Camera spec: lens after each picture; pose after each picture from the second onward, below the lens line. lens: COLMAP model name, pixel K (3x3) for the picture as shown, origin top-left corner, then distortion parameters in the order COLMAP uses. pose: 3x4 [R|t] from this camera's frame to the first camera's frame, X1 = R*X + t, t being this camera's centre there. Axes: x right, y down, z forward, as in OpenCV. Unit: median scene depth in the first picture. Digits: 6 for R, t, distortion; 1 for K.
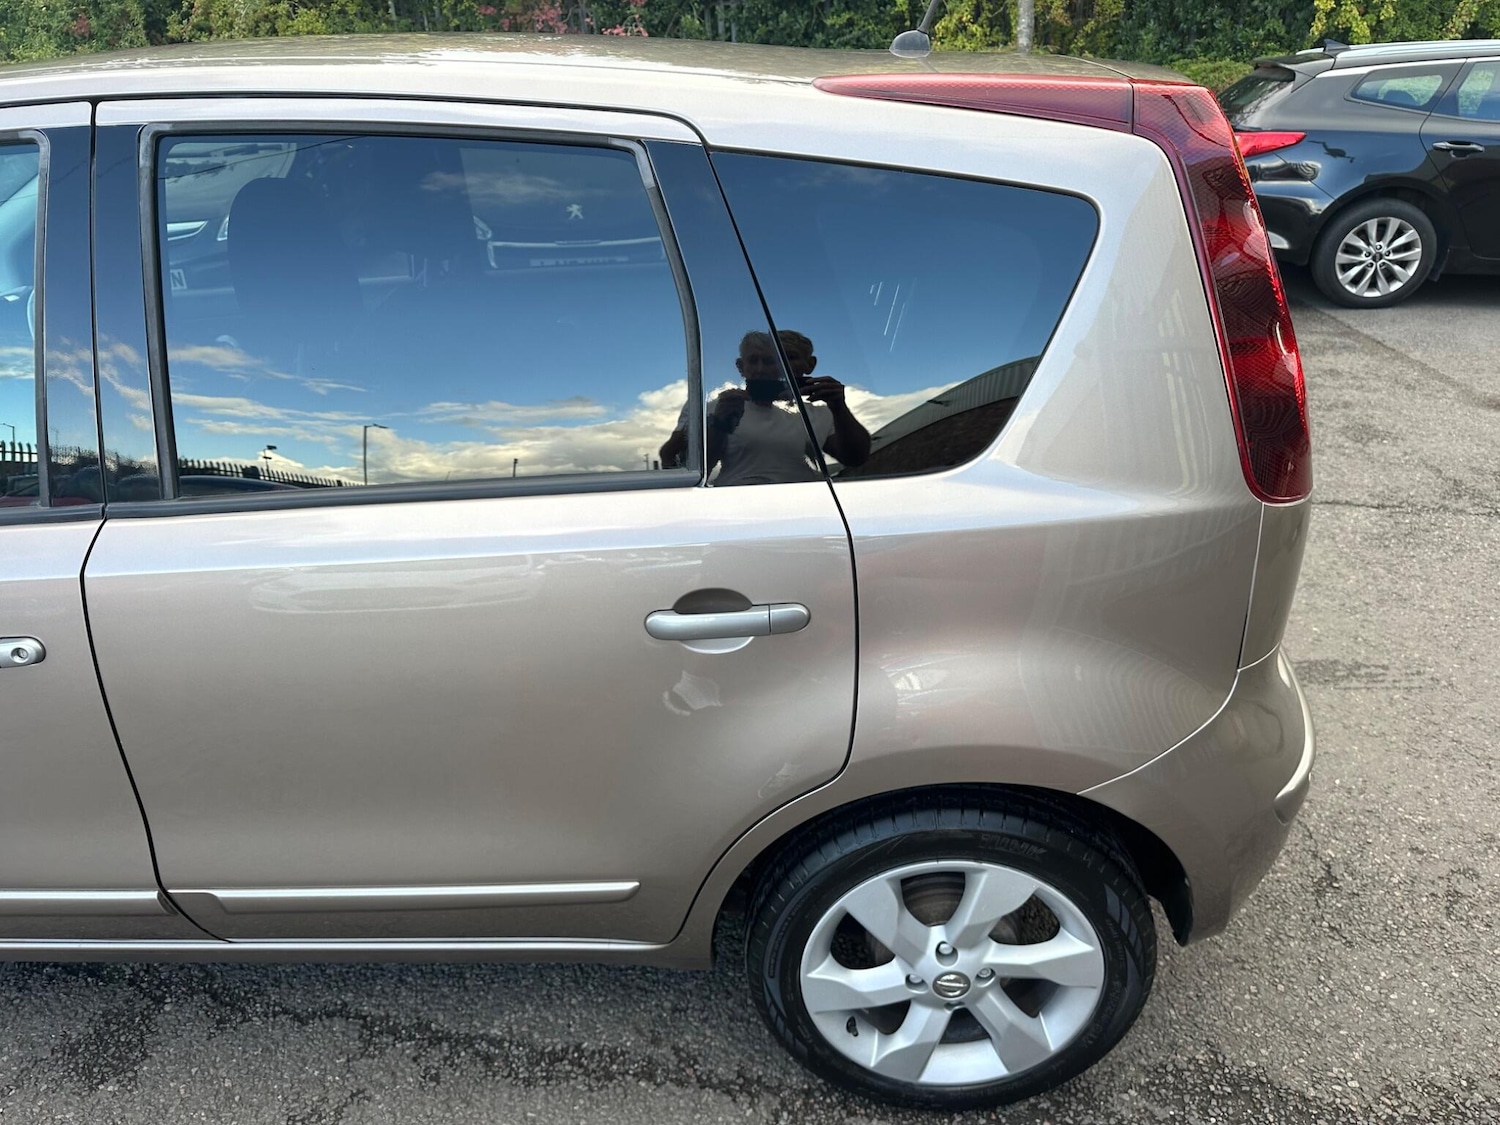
lens RADIAL K [[1070.5, 0, 756.6], [0, 1070.5, 558.6], [0, 0, 1]] dist [-0.005947, -0.001224]
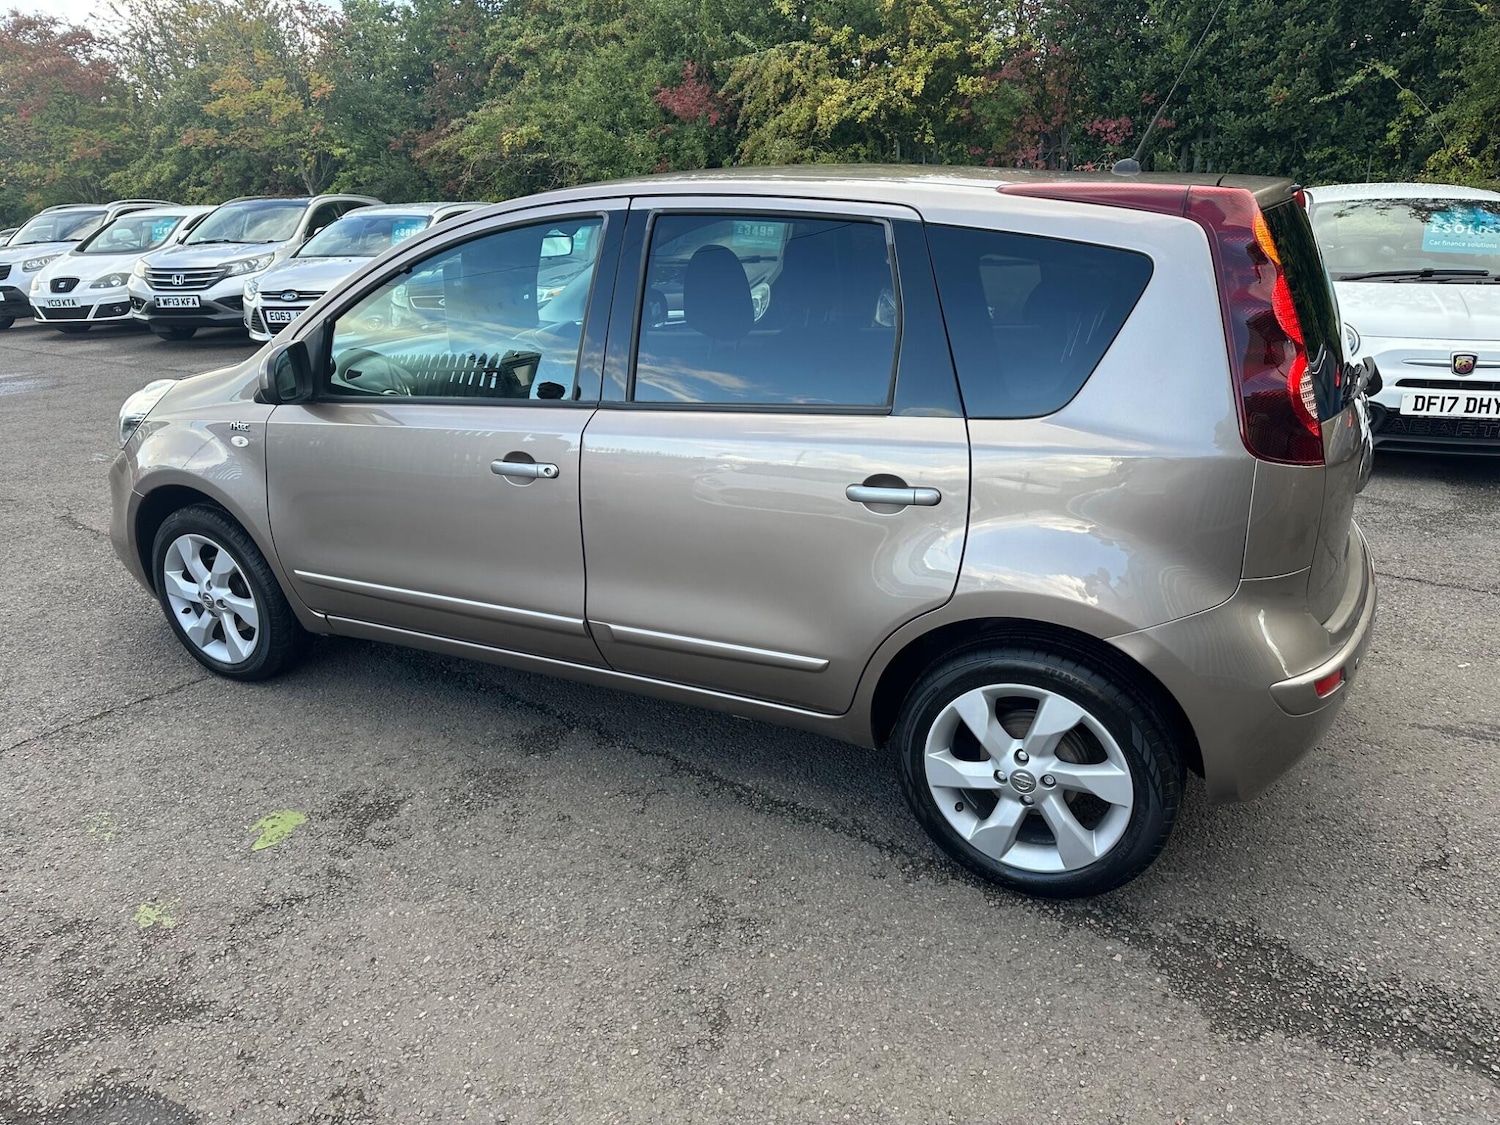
lens RADIAL K [[1051.5, 0, 745.9], [0, 1051.5, 565.1], [0, 0, 1]] dist [0.031078, -0.035994]
pose [[0.900700, 0.144044, -0.409866, 0.383795], [-0.184720, 0.980883, -0.061208, 0.261707], [0.393214, 0.130841, 0.910090, -0.497773]]
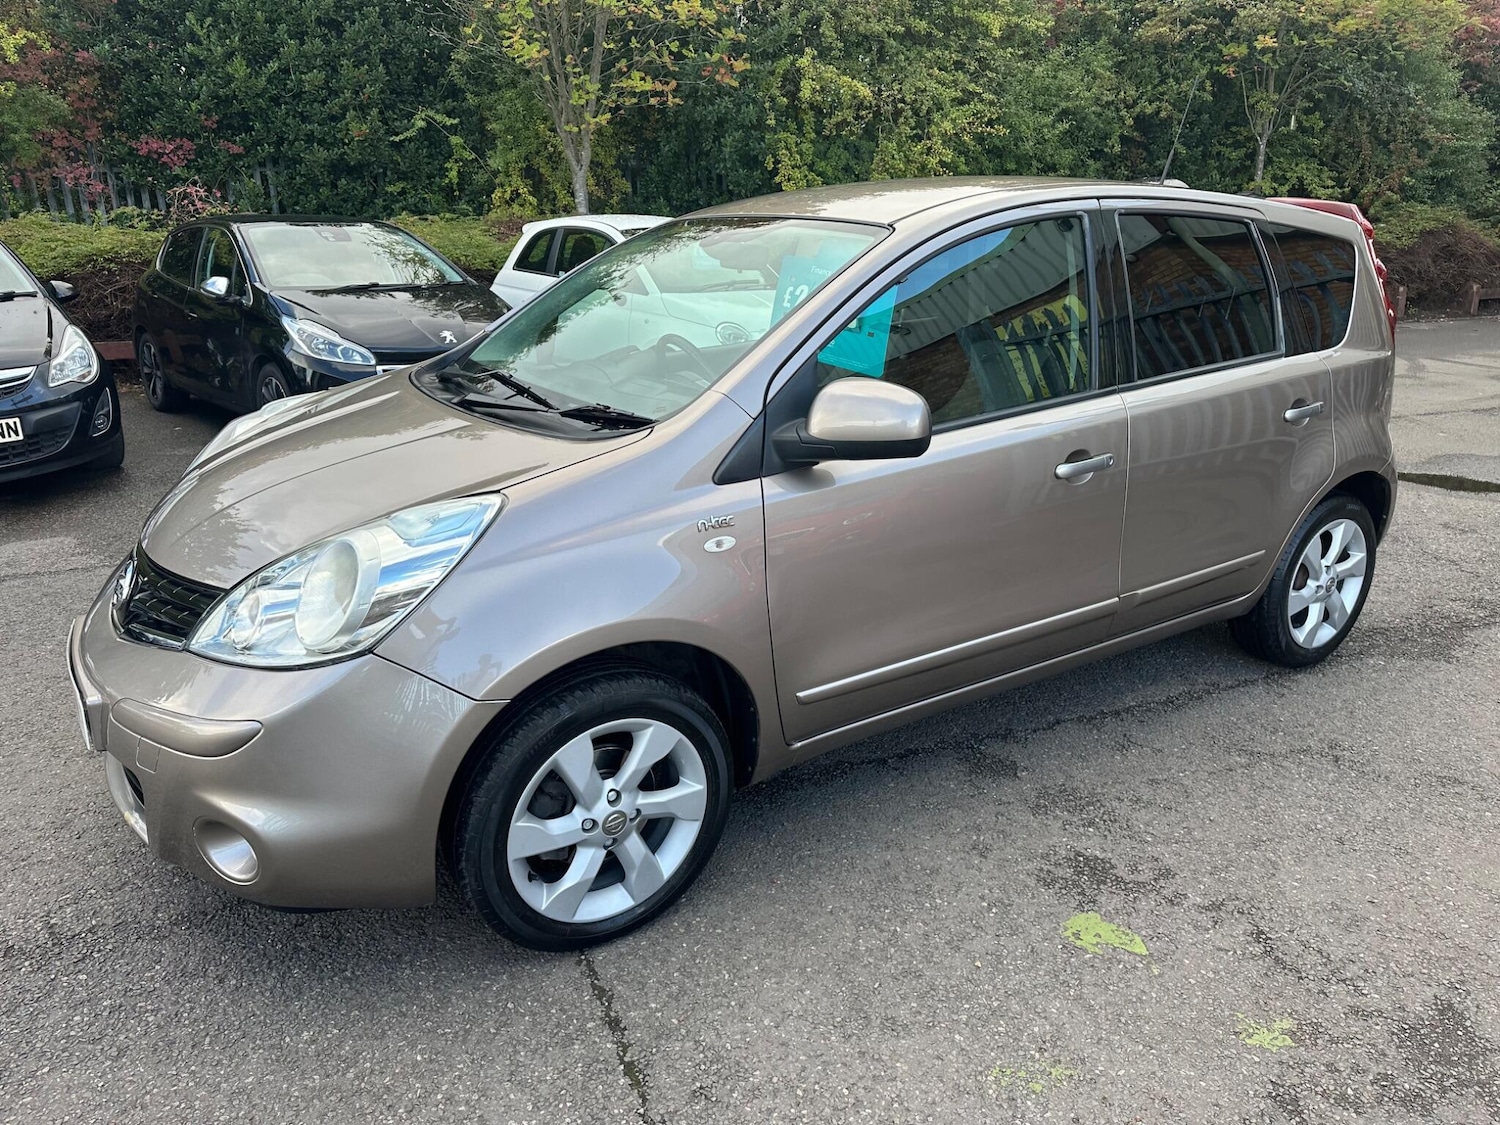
lens RADIAL K [[1061.4, 0, 749.8], [0, 1061.4, 543.6], [0, 0, 1]] dist [0.022420, -0.025420]
pose [[0.822295, -0.150888, 0.548692, -2.009978], [0.233562, 0.968739, -0.083629, 0.212339], [-0.518921, 0.196922, 0.831831, -0.244642]]
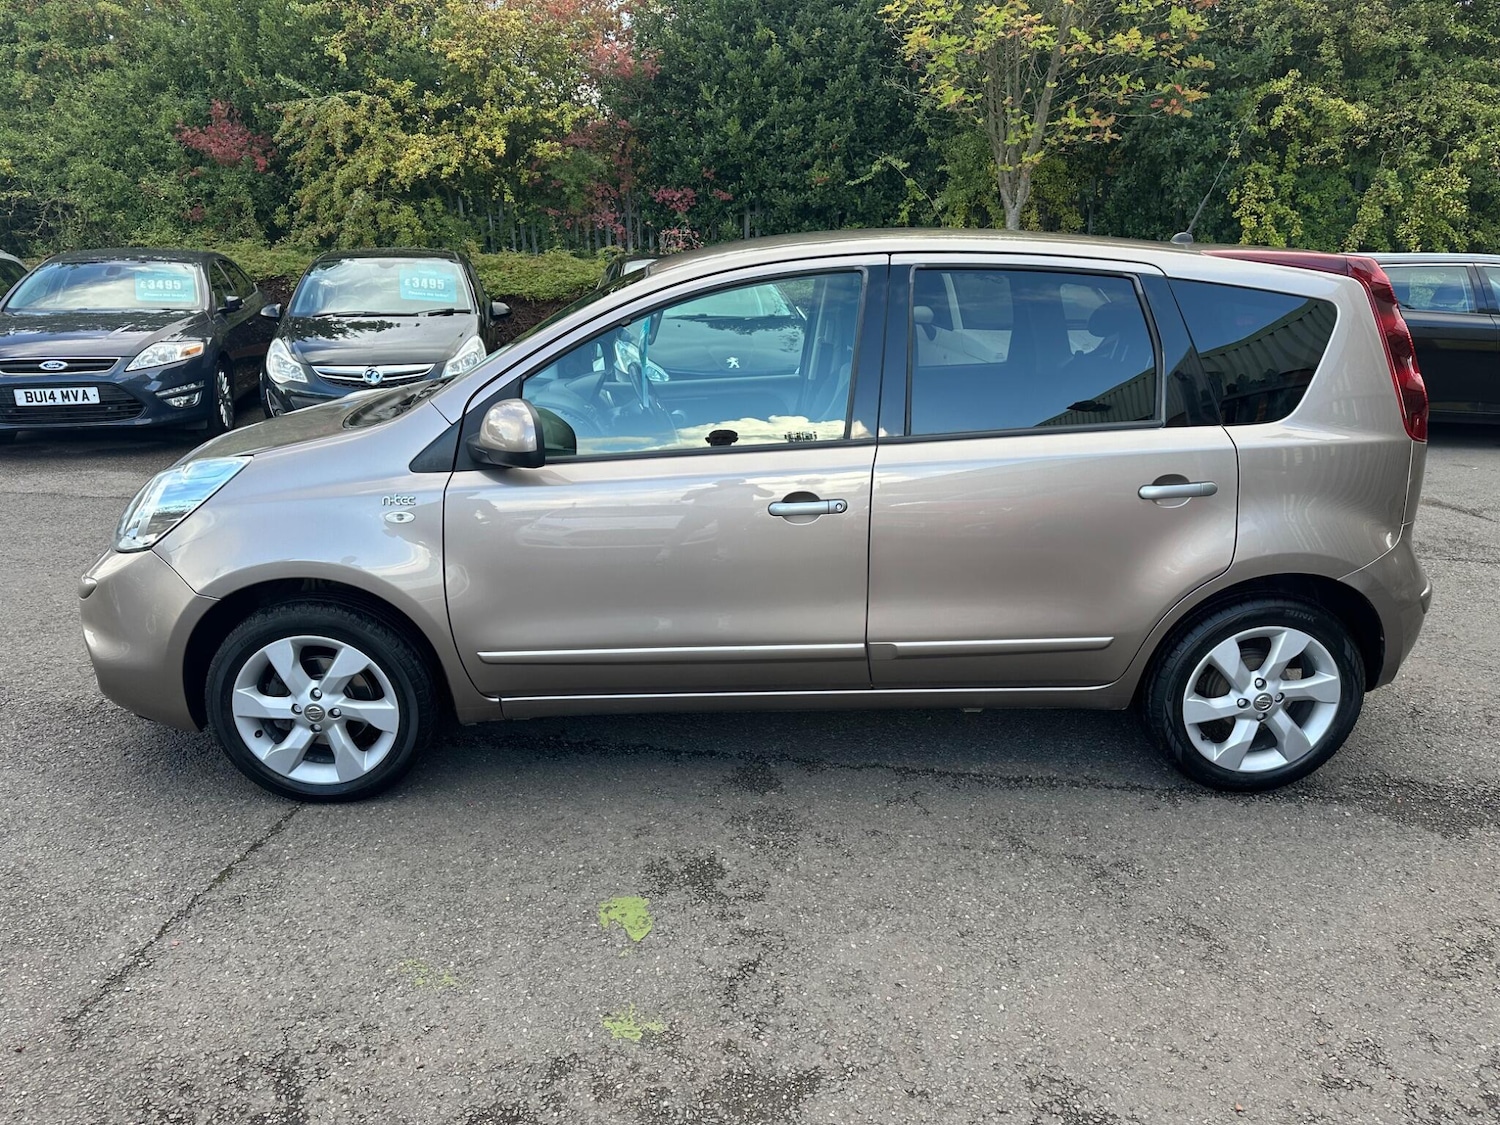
lens RADIAL K [[1051.5, 0, 745.9], [0, 1051.5, 565.1], [0, 0, 1]] dist [0.031078, -0.035994]
pose [[0.997882, 0.004866, 0.064875, -0.851300], [0.005299, 0.987806, -0.155599, 0.438937], [-0.064841, 0.155613, 0.985688, -0.830017]]
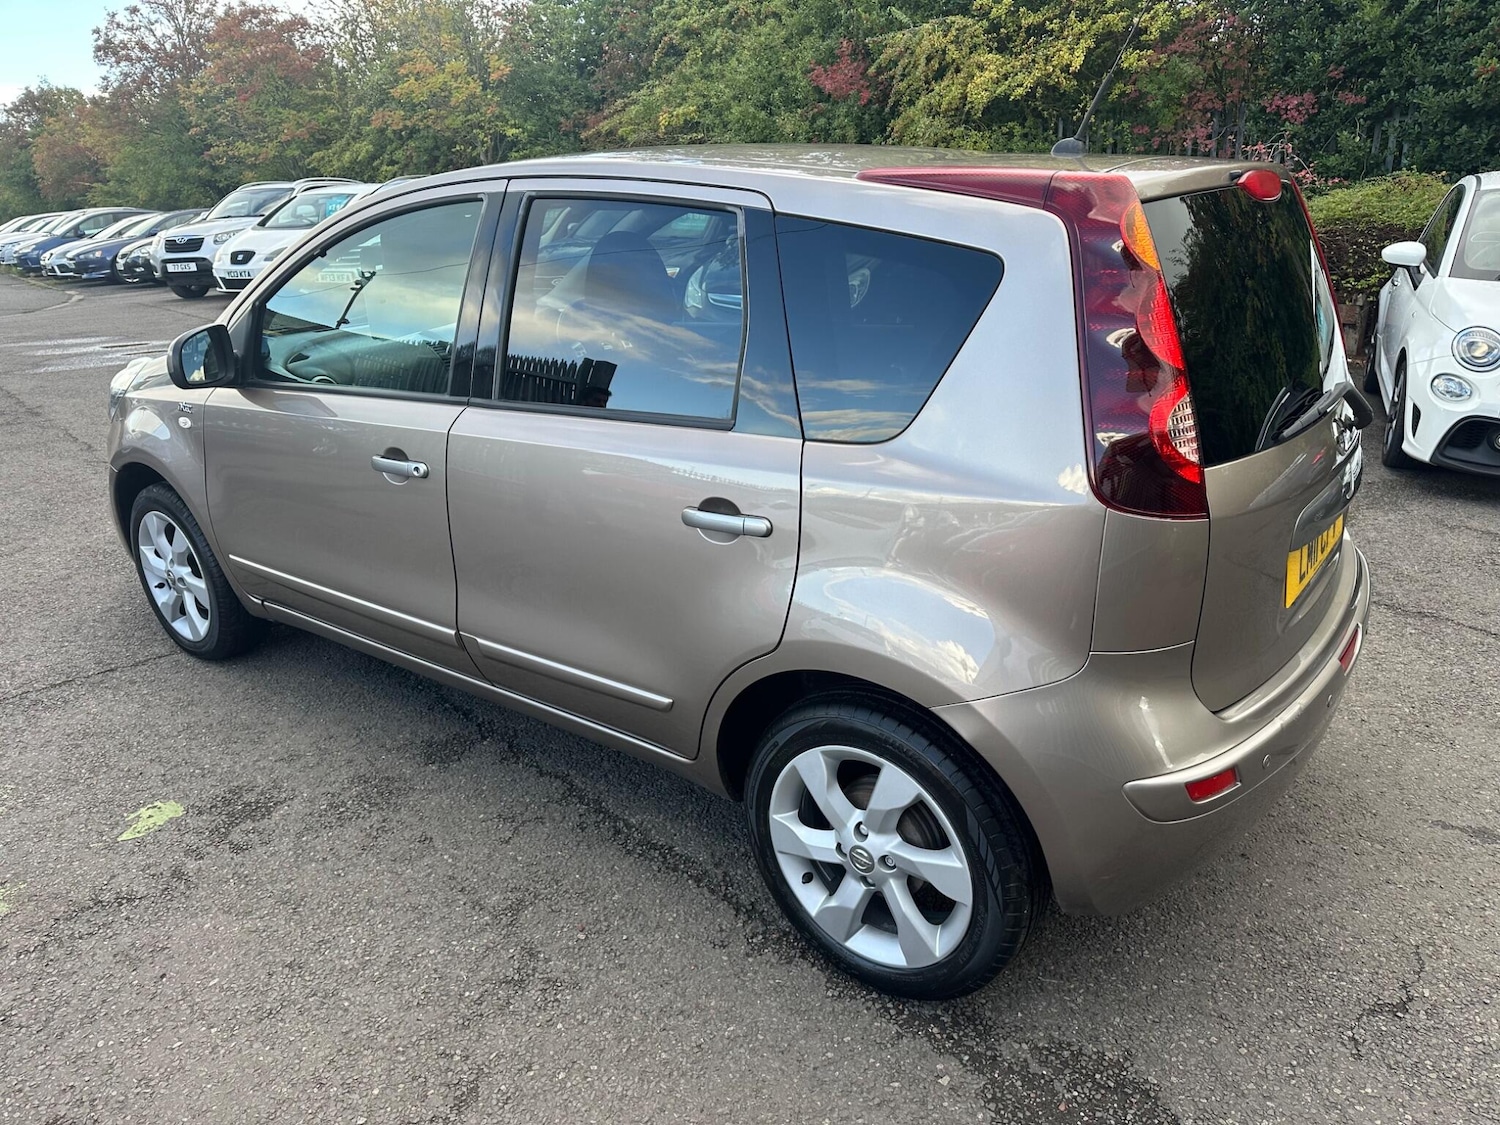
lens RADIAL K [[1056.4, 0, 756.4], [0, 1056.4, 555.1], [0, 0, 1]] dist [0.027498, -0.031386]
pose [[0.816738, 0.198882, -0.541650, 0.678319], [-0.249594, 0.968125, -0.020881, 0.103926], [0.520232, 0.152246, 0.840345, -0.174511]]
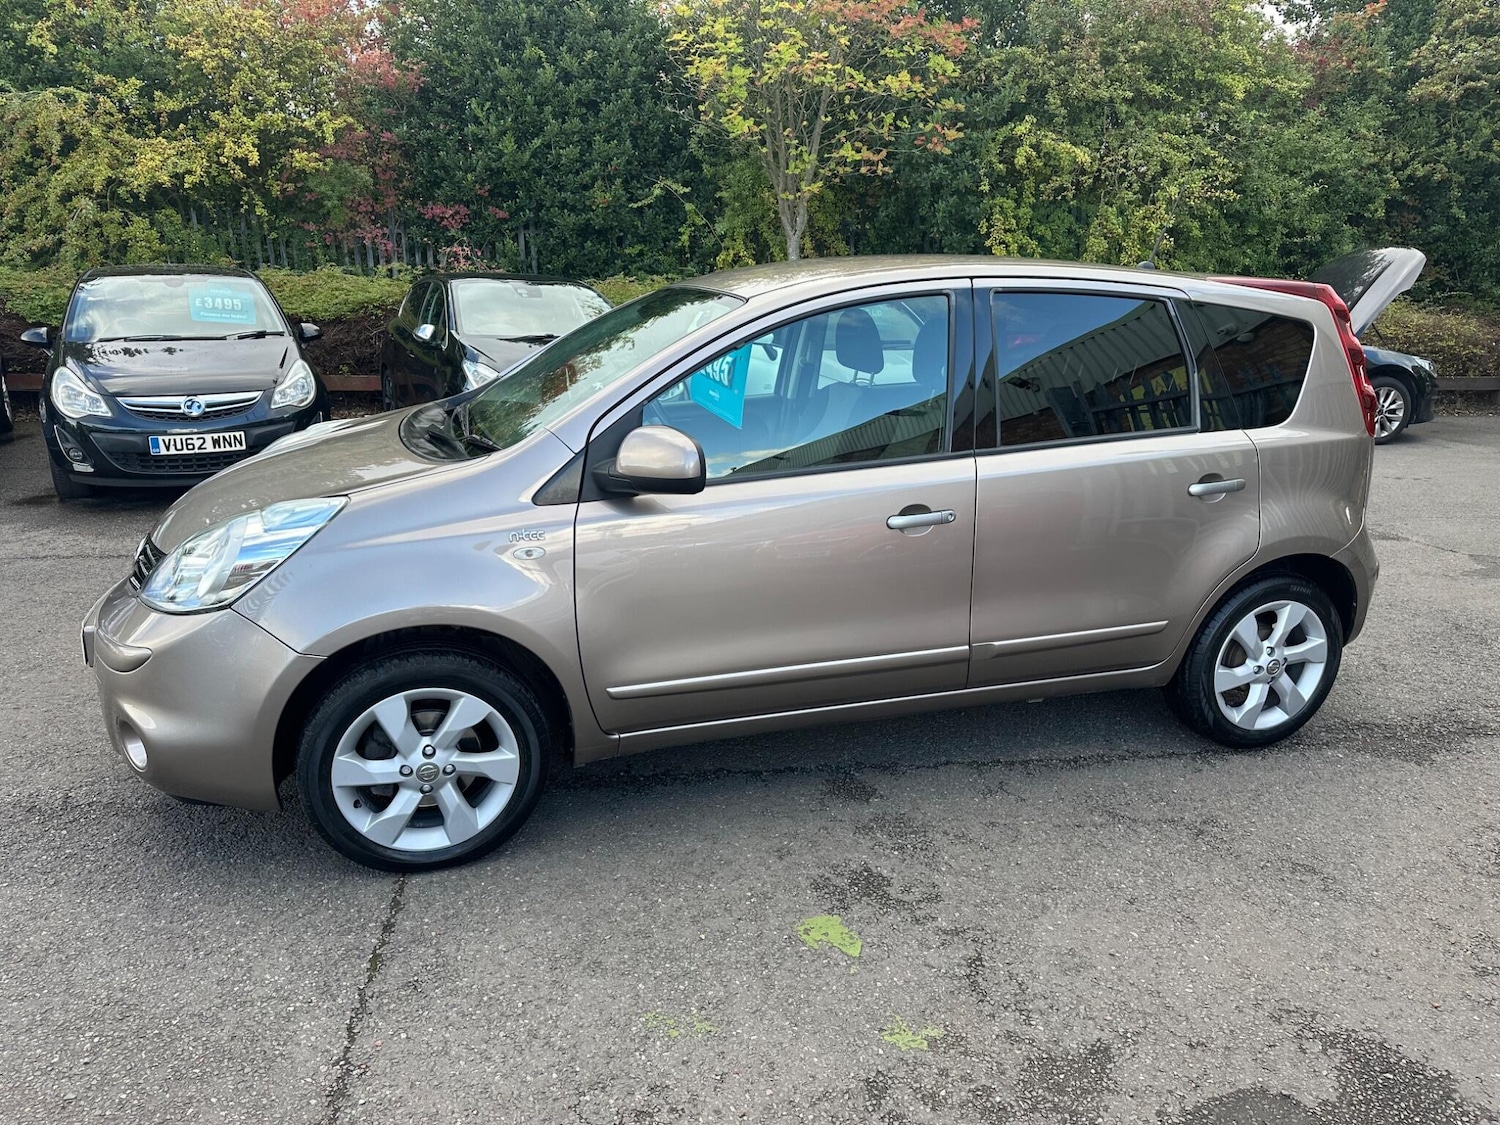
lens RADIAL K [[1056.4, 0, 756.4], [0, 1056.4, 555.1], [0, 0, 1]] dist [0.027498, -0.031386]
pose [[0.941761, -0.055679, 0.331643, -1.513471], [0.116279, 0.979283, -0.165785, 0.404990], [-0.315541, 0.194693, 0.928724, -0.732423]]
